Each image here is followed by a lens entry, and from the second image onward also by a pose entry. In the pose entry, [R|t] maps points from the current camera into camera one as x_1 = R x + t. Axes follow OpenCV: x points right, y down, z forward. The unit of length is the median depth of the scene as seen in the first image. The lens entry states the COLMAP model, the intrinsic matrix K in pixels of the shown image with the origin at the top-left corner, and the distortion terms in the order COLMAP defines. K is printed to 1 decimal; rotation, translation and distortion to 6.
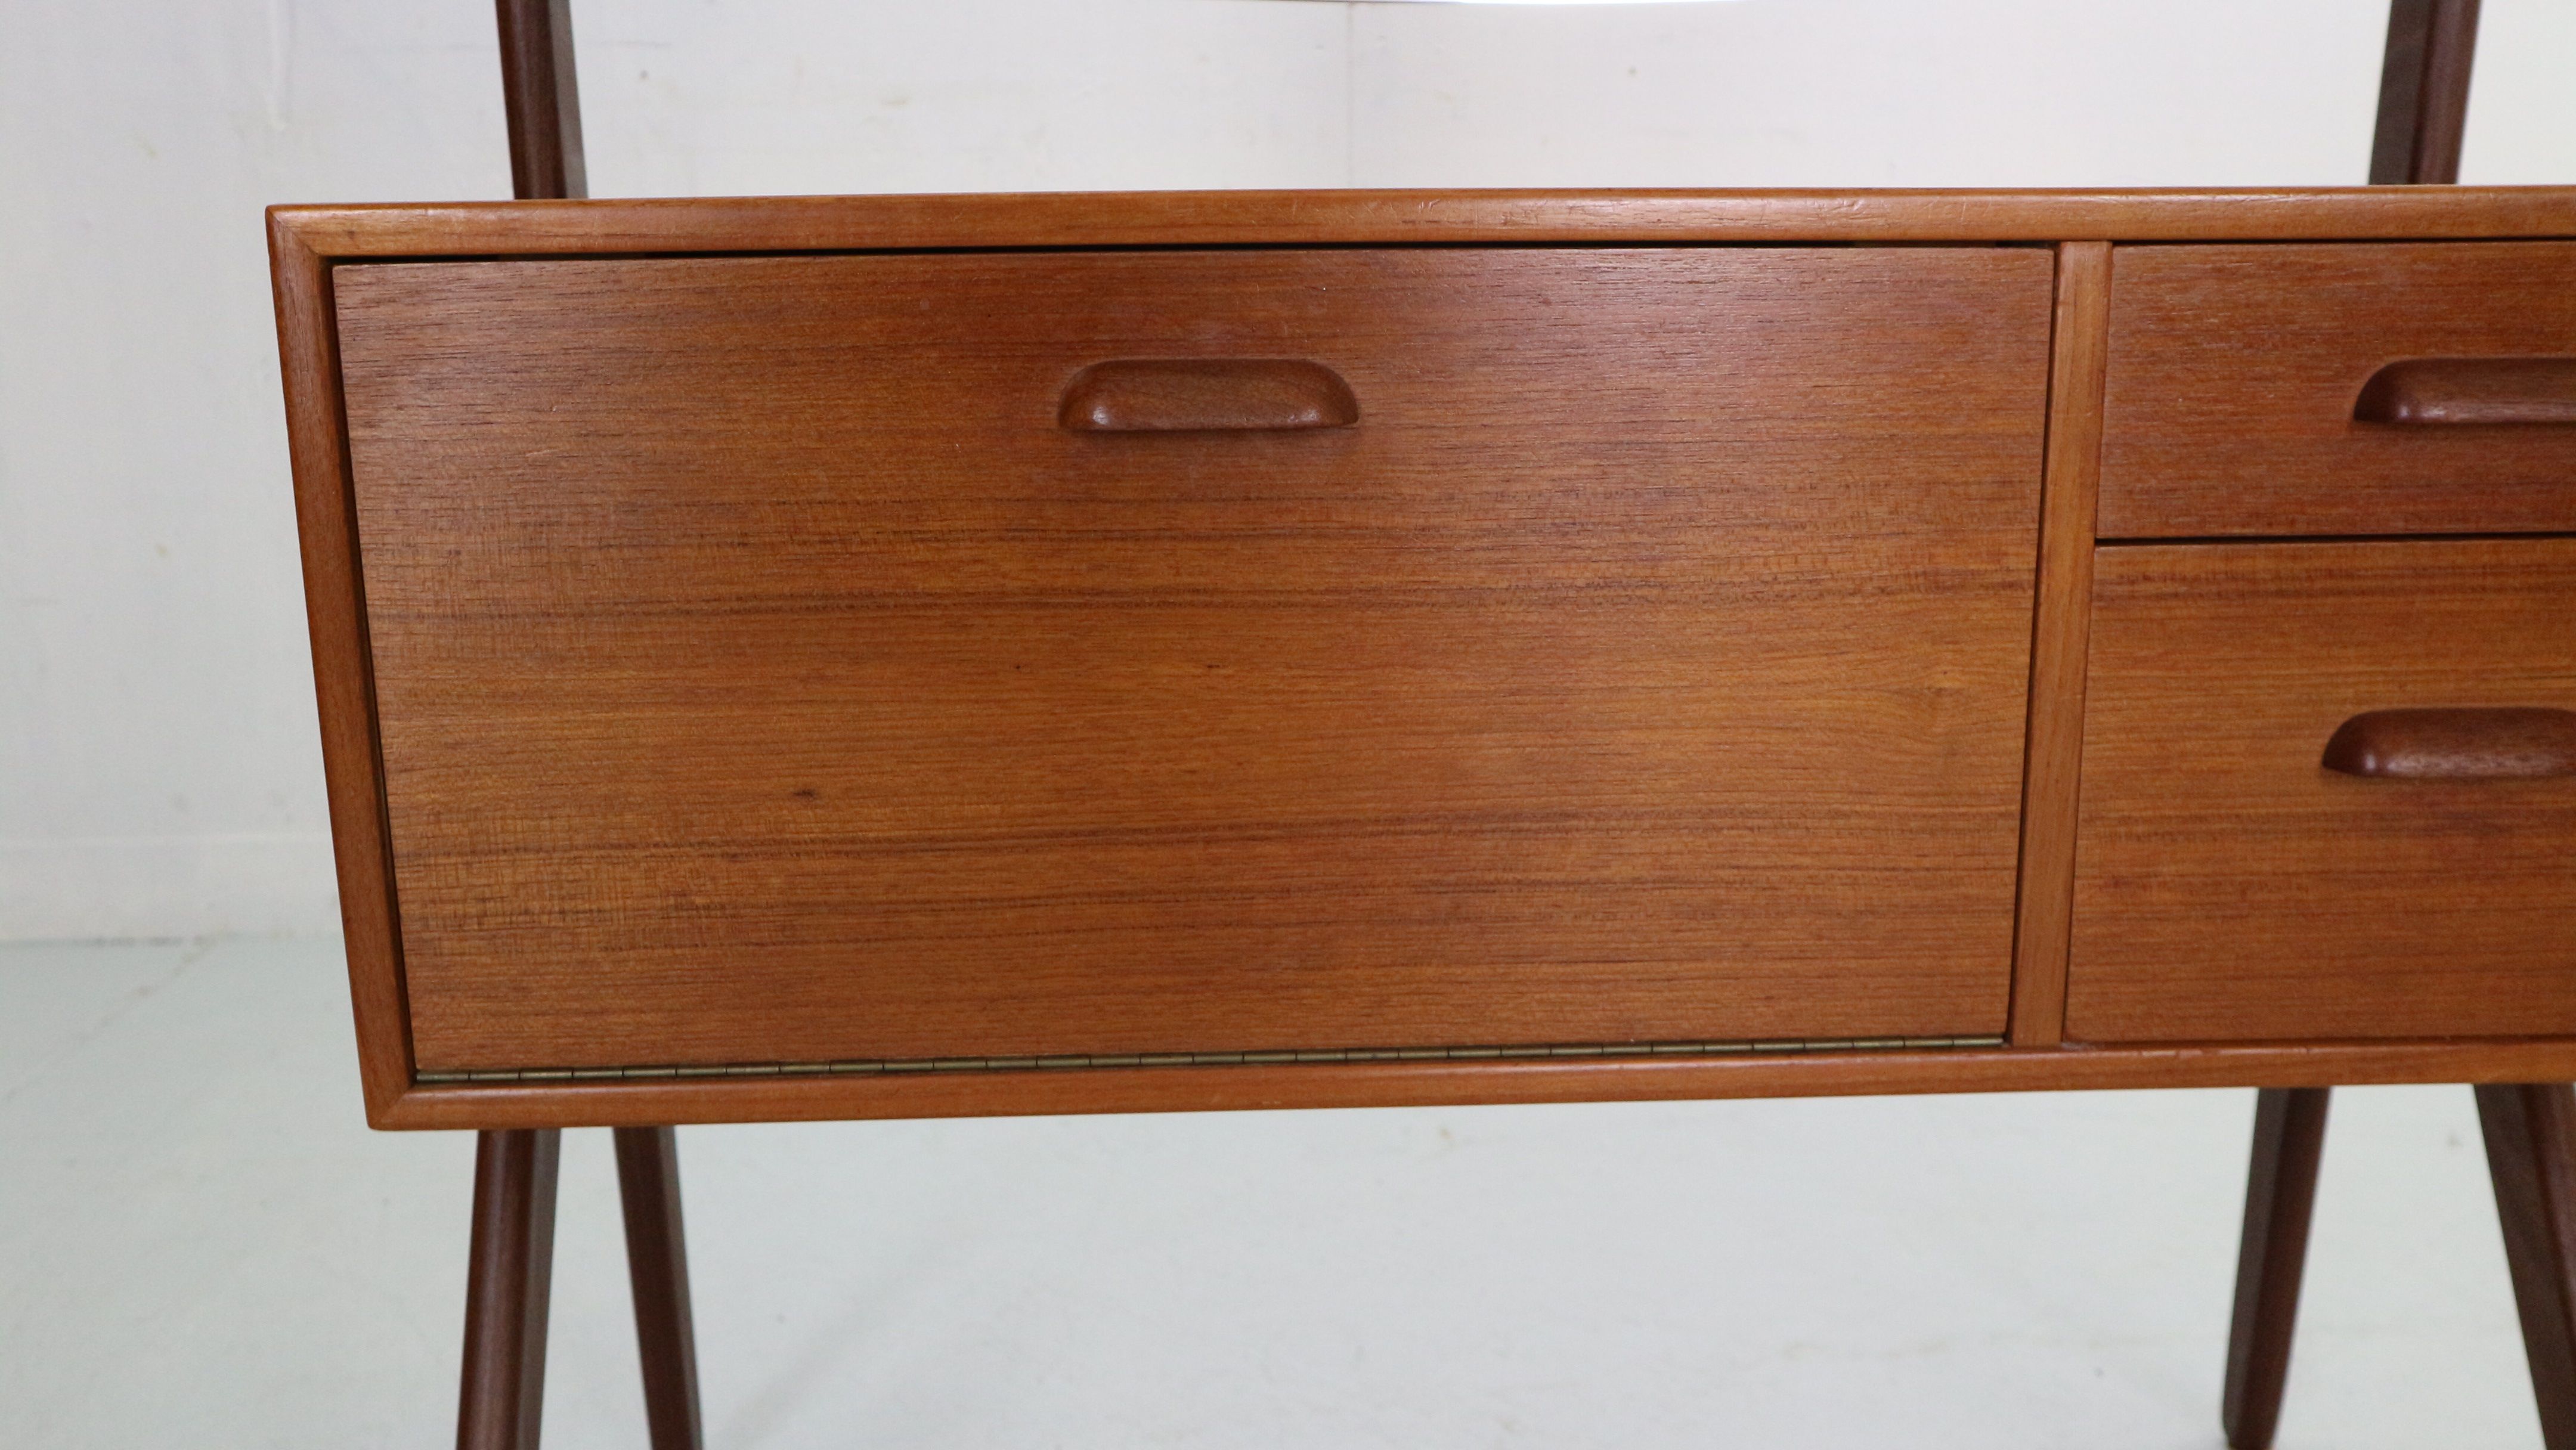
lens RADIAL K [[2313.0, 0, 1300.6], [0, 2313.0, 713.6], [0, 0, 1]] dist [-0.064804, 0.111836]
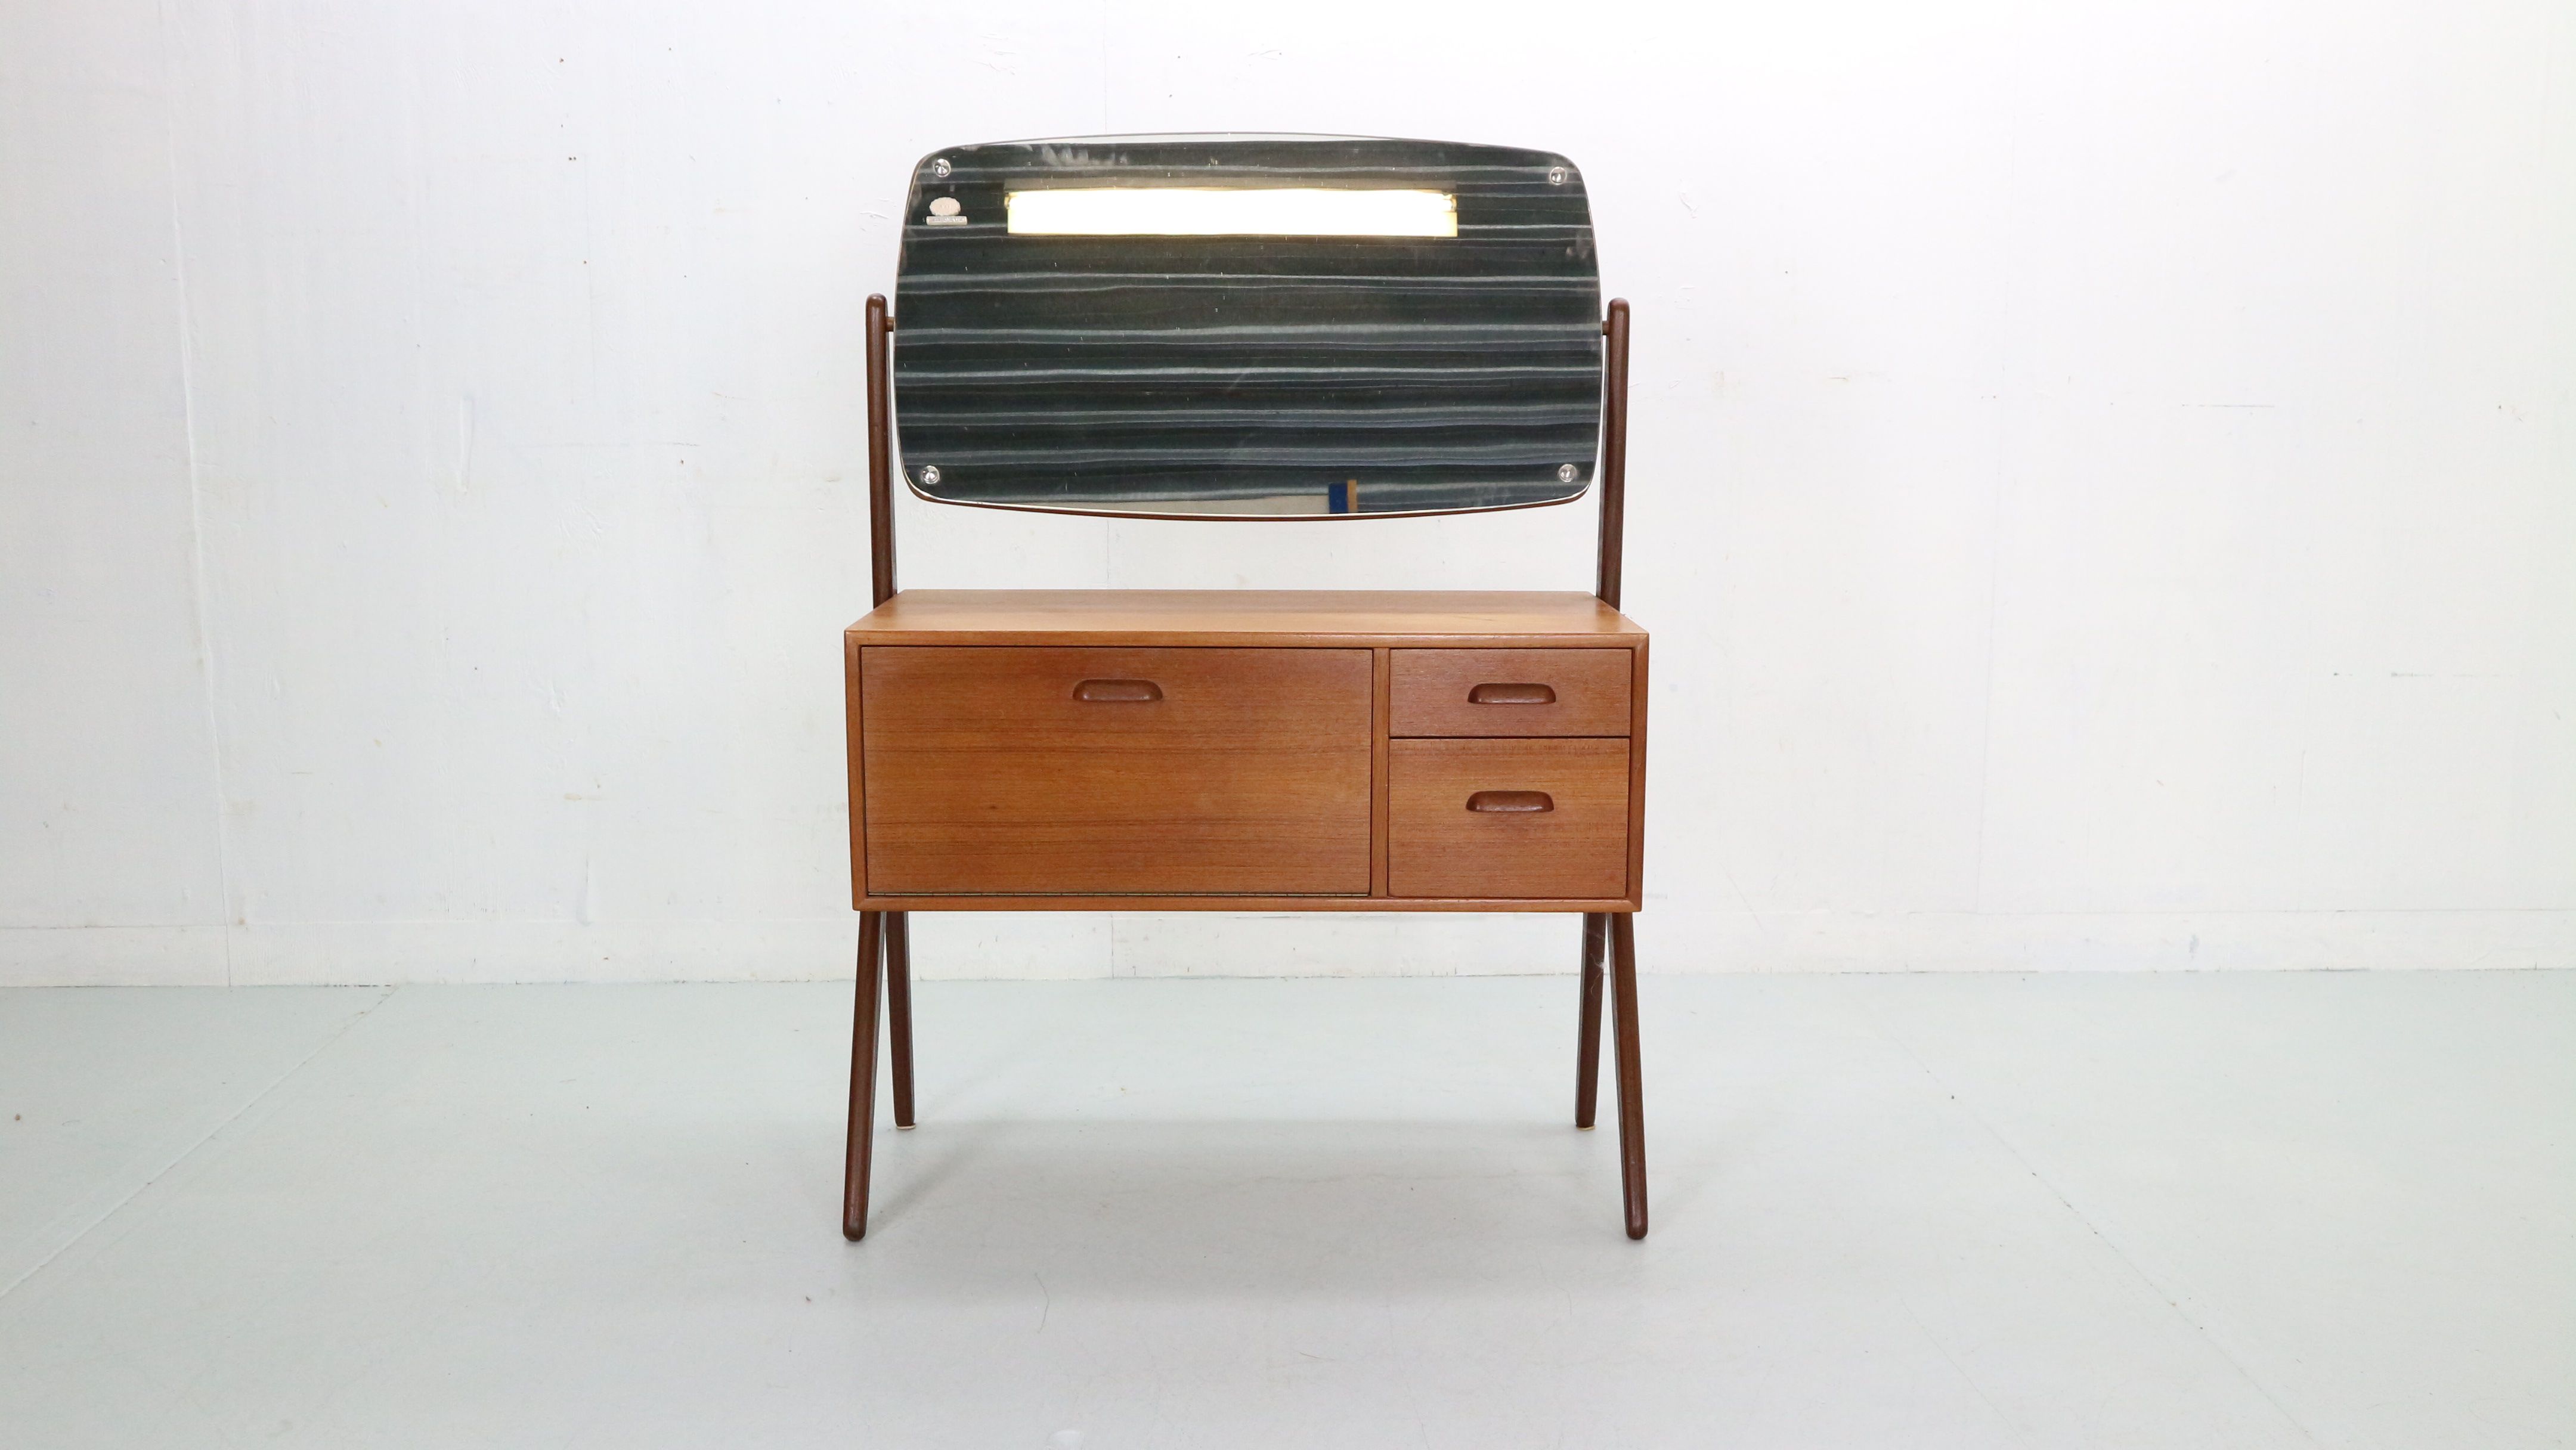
lens RADIAL K [[2313.0, 0, 1281.4], [0, 2313.0, 735.5], [0, 0, 1]] dist [-0.064804, 0.111836]
pose [[0.999674, 0.017121, -0.018916, 0.251459], [-0.018176, 0.998204, -0.057089, 0.111135], [0.017905, 0.057414, 0.998190, -2.246198]]
